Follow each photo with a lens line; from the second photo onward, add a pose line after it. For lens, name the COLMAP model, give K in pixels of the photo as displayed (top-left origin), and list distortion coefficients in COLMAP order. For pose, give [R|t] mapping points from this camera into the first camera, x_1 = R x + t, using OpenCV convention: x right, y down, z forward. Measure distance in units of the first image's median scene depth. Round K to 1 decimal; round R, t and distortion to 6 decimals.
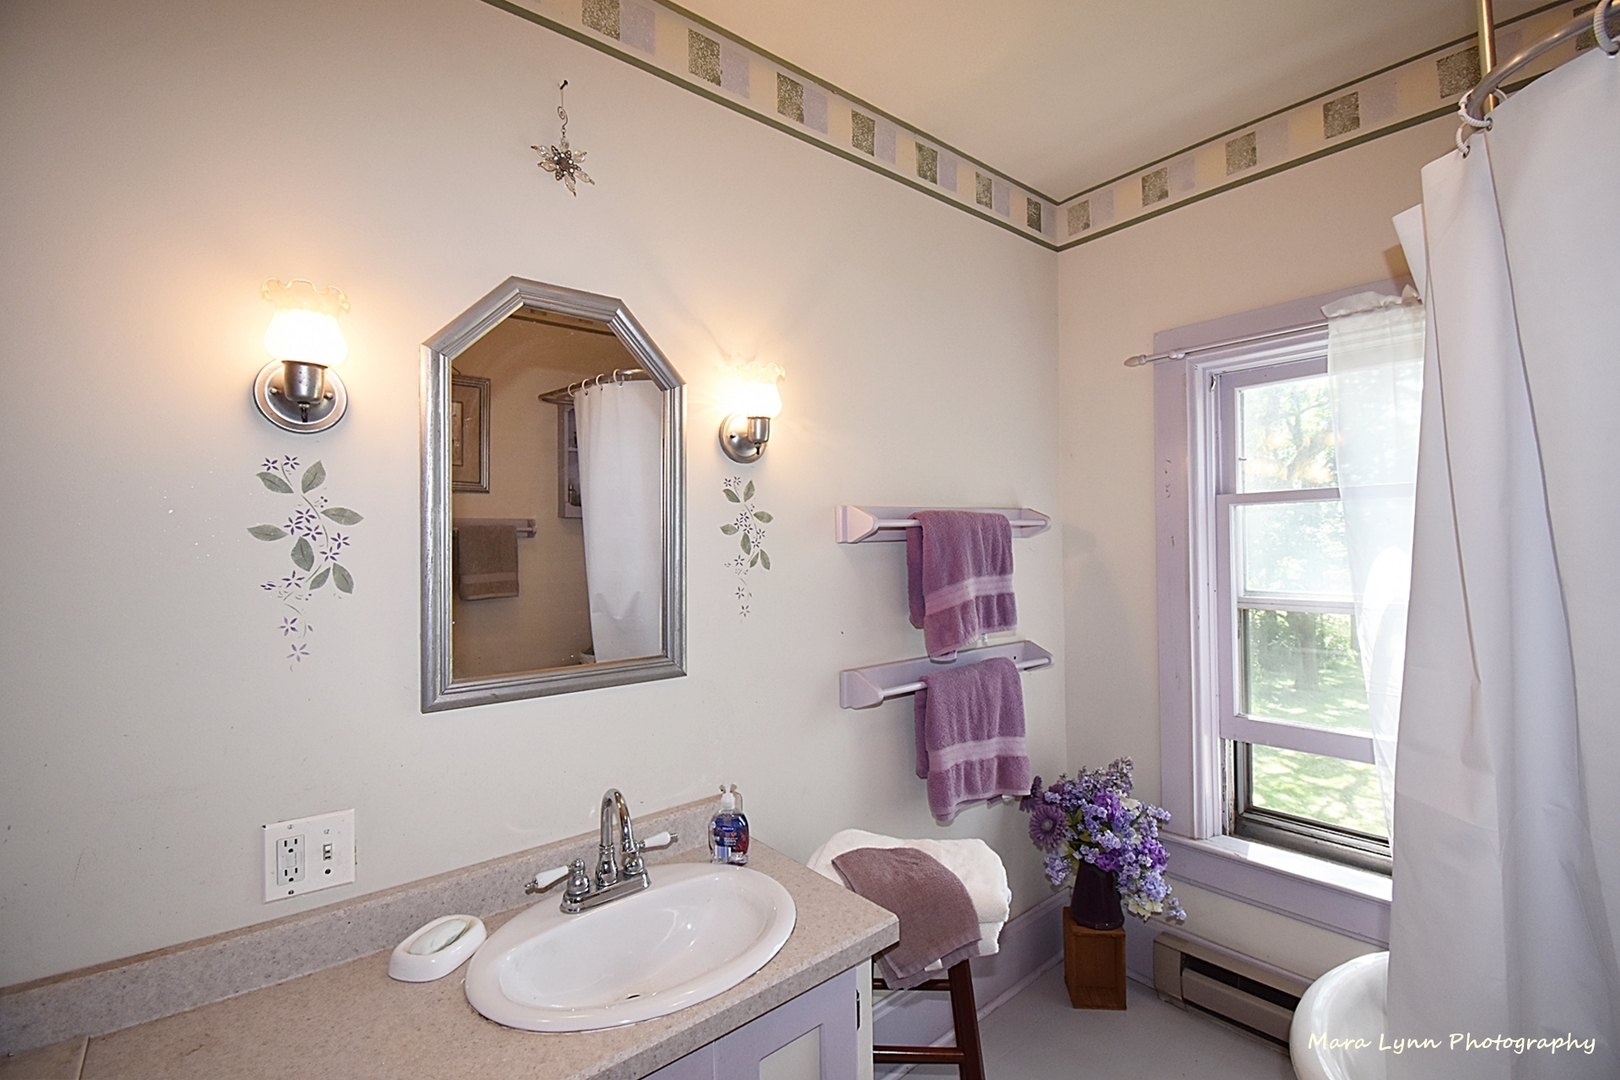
lens RADIAL K [[723.1, 0, 812.2], [0, 723.1, 540.7], [0, 0, 1]] dist [0.003969, -0.010725]
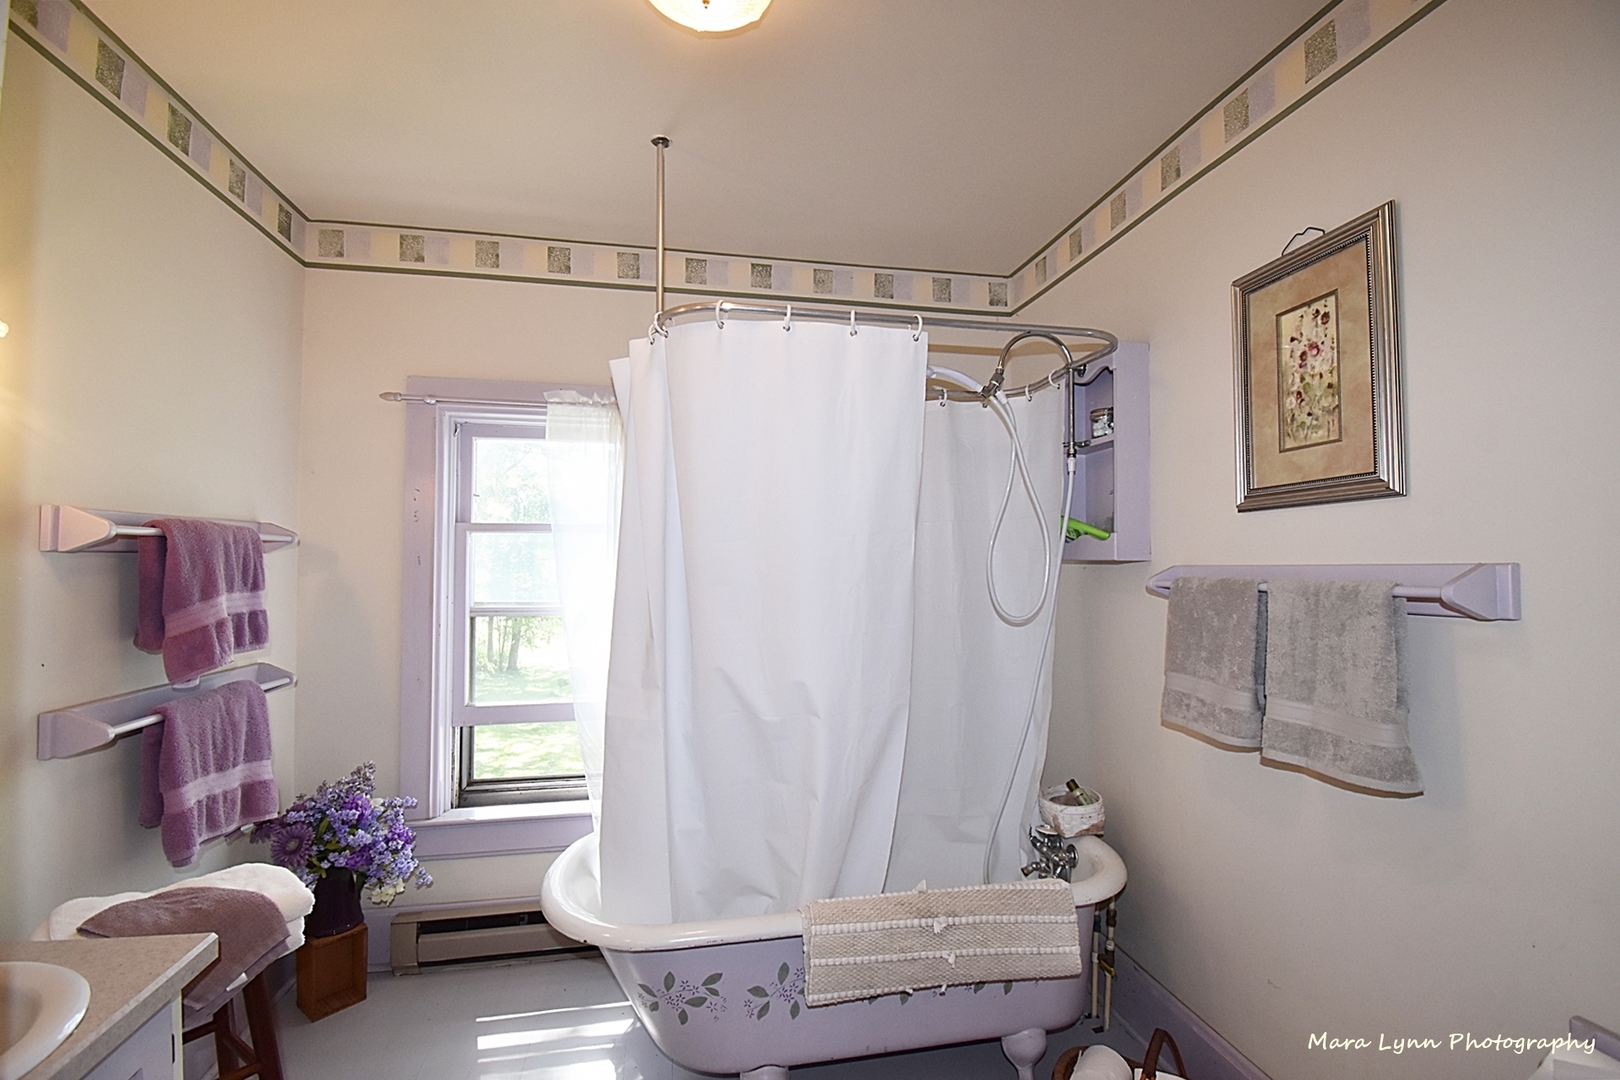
lens RADIAL K [[723.1, 0, 805.9], [0, 723.1, 546.6], [0, 0, 1]] dist [0.003969, -0.010725]
pose [[0.494934, 0.037311, 0.868129, -0.209122], [-0.011345, 0.999270, -0.036479, 0.014847], [-0.868856, 0.008205, 0.494996, -0.105249]]
